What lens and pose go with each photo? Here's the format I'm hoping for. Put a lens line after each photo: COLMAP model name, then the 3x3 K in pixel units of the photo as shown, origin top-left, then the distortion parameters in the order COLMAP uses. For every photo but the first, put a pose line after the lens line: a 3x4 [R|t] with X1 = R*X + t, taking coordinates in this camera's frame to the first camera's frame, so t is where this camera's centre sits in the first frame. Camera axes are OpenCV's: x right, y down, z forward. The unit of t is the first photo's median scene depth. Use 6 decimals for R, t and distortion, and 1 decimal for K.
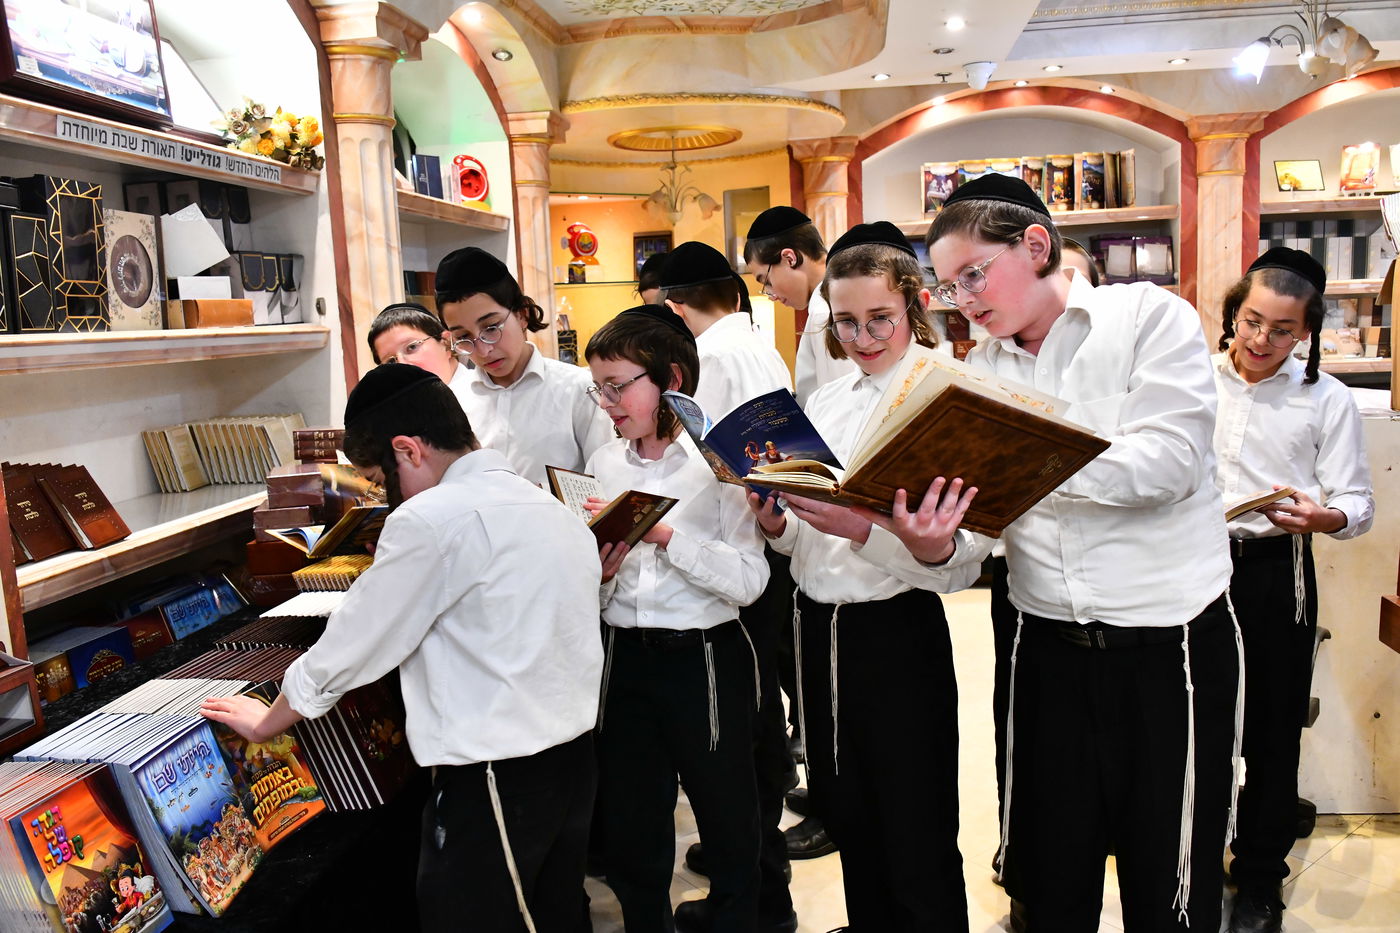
lens RADIAL K [[1065.3, 0, 694.8], [0, 1065.3, 468.8], [0, 0, 1]] dist [-0.038851, -0.007556]
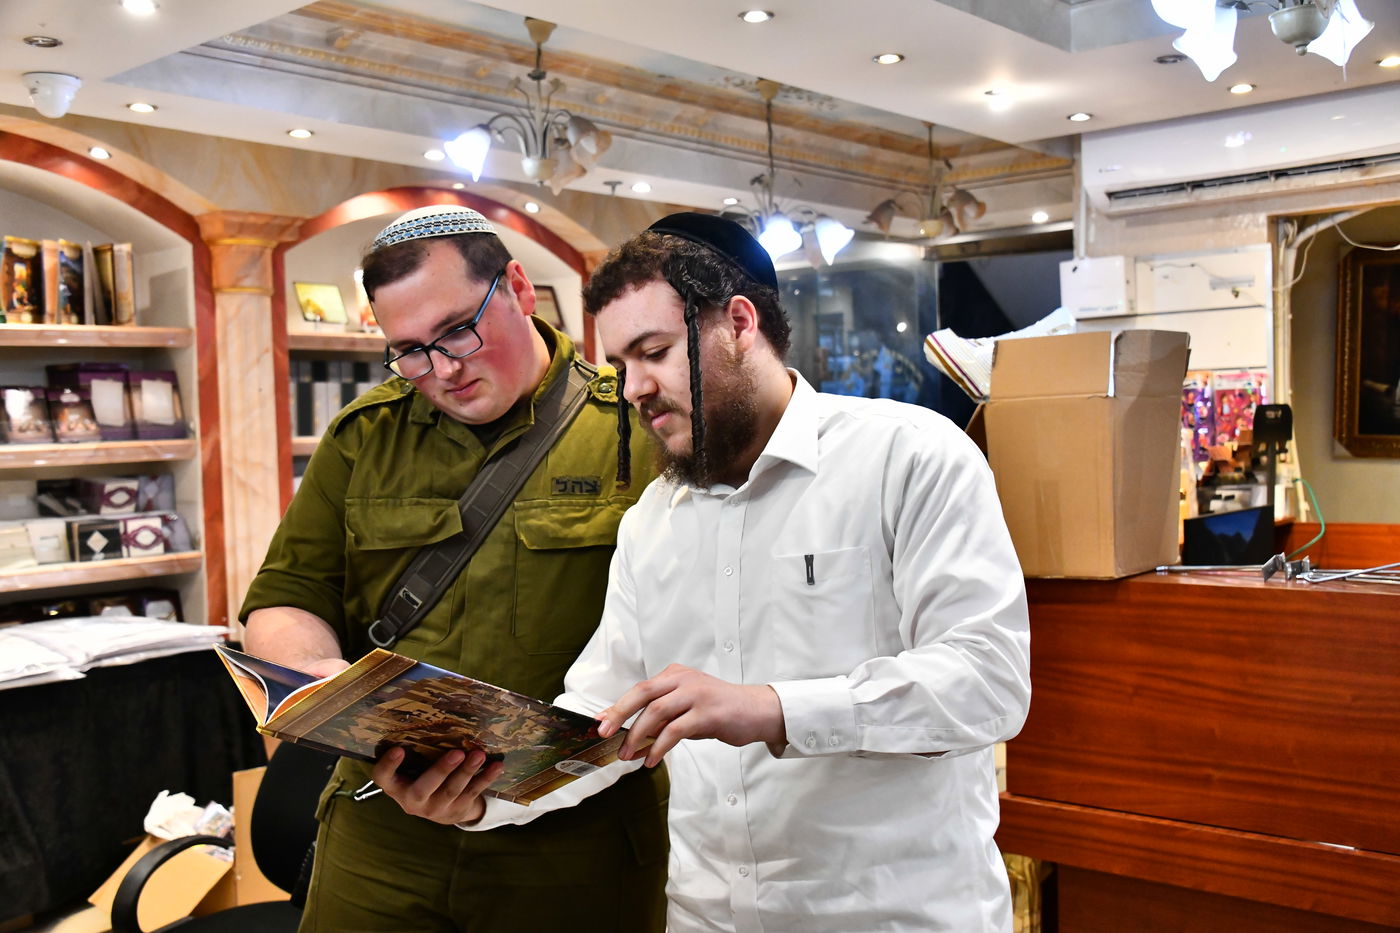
lens RADIAL K [[1445.1, 0, 699.4], [0, 1445.1, 471.3], [0, 0, 1]] dist [-0.012277, 0.000000]
pose [[0.541507, 0.002529, 0.840693, -0.222059], [0.128834, 0.987934, -0.085957, -0.033647], [-0.830766, 0.154856, 0.534647, 0.261843]]
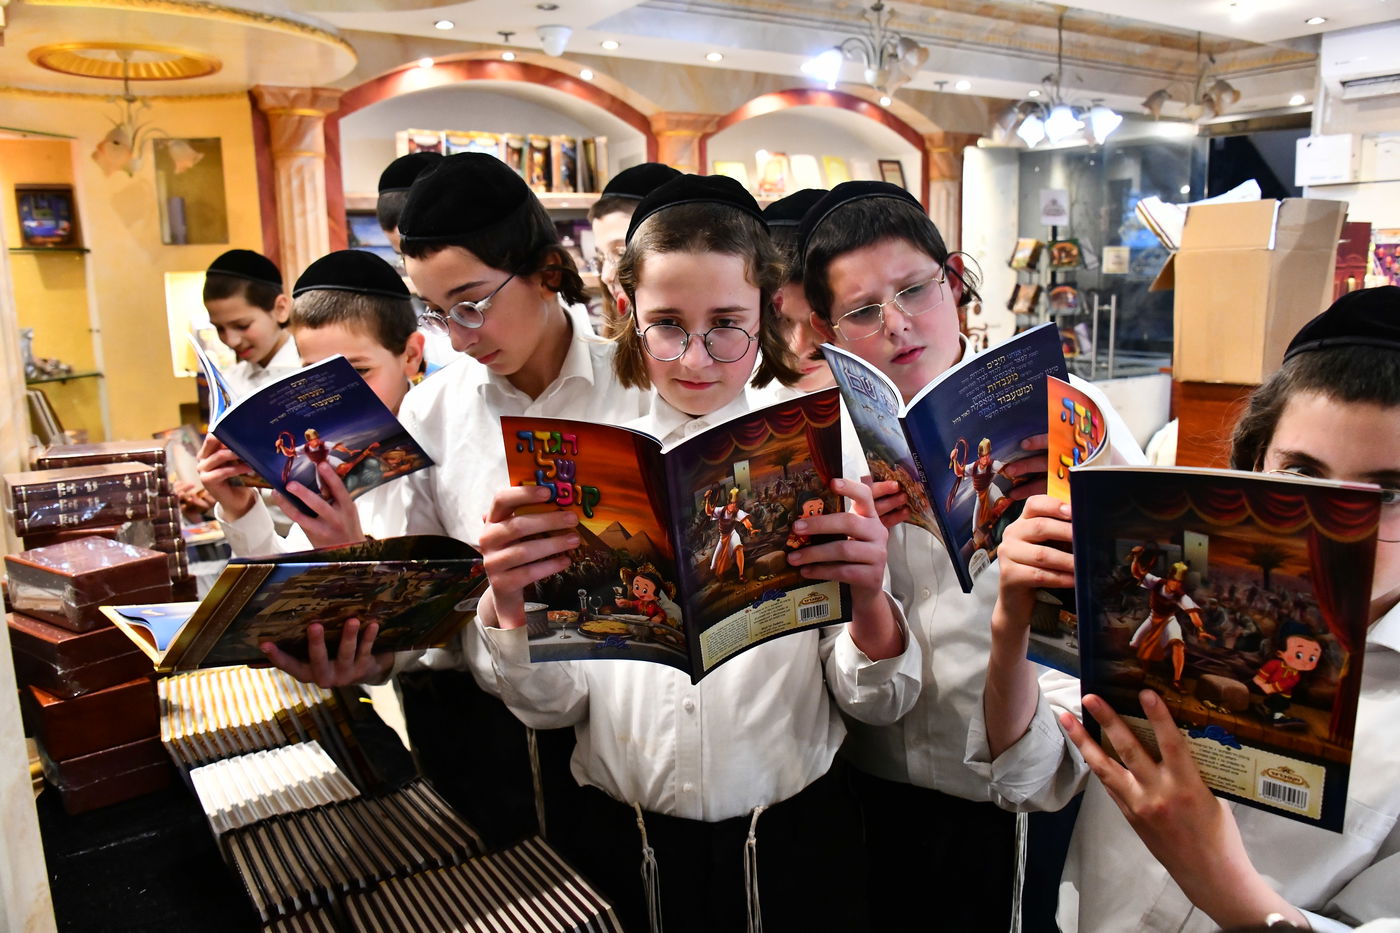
lens RADIAL K [[1065.3, 0, 690.8], [0, 1065.3, 469.1], [0, 0, 1]] dist [-0.038851, -0.007556]
pose [[0.769501, -0.085323, 0.632920, -0.251978], [0.077423, 0.996189, 0.040164, -0.021738], [-0.633935, 0.018096, 0.773174, 0.198447]]
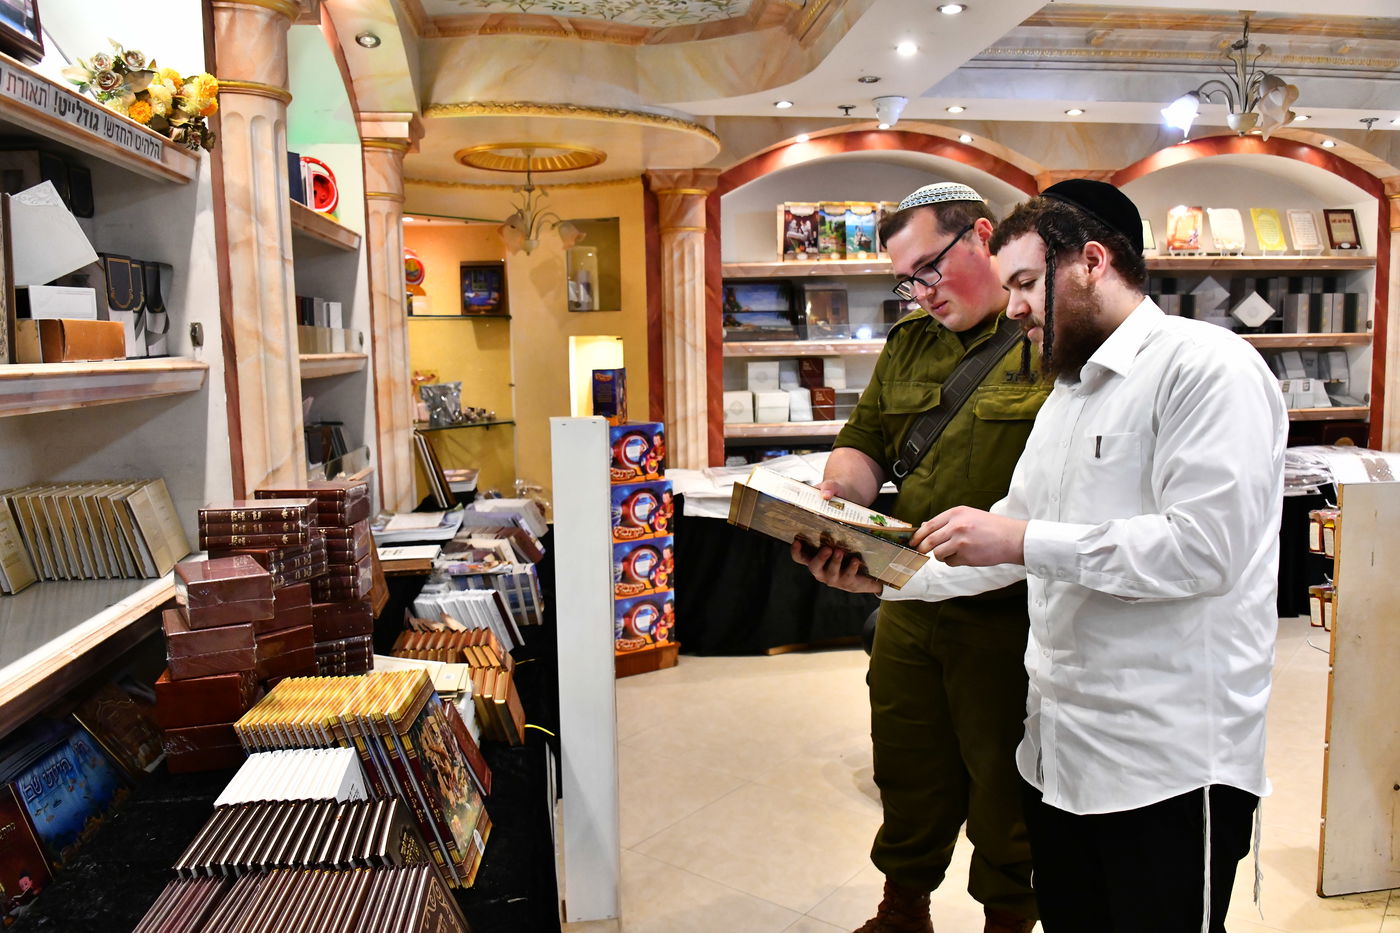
lens RADIAL K [[1065.3, 0, 694.6], [0, 1065.3, 471.5], [0, 0, 1]] dist [-0.038851, -0.007556]
pose [[0.968412, -0.002414, 0.249344, -0.131097], [0.011088, 0.999381, -0.033392, -0.019023], [-0.249109, 0.035102, 0.967839, 0.132721]]
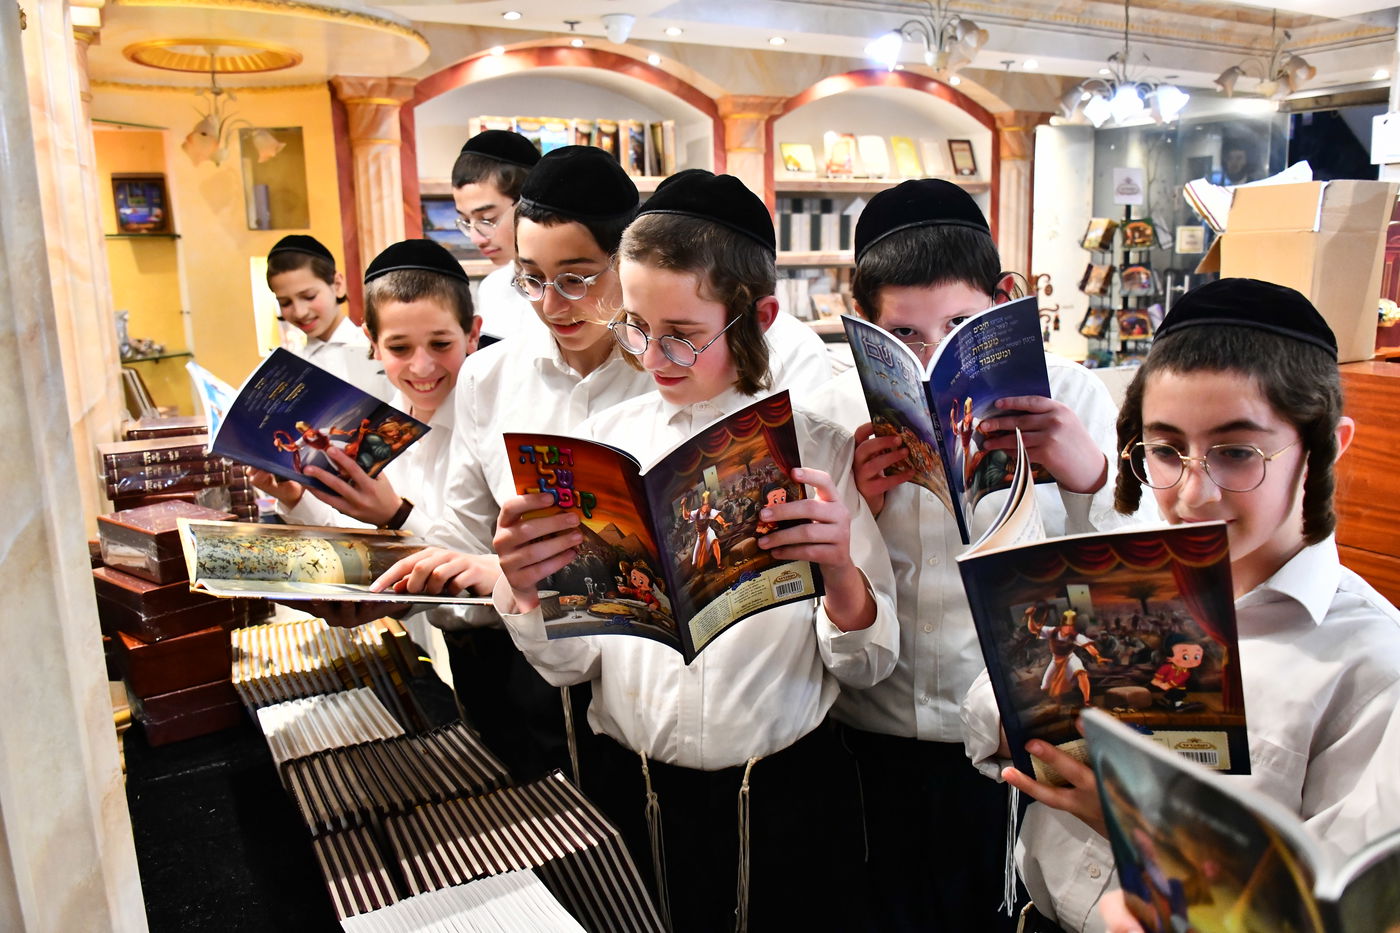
lens RADIAL K [[1065.3, 0, 689.7], [0, 1065.3, 469.7], [0, 0, 1]] dist [-0.038851, -0.007556]
pose [[0.814432, -0.089501, 0.573316, -0.252942], [0.072065, 0.995985, 0.053111, -0.019310], [-0.575767, -0.001939, 0.817611, 0.170885]]
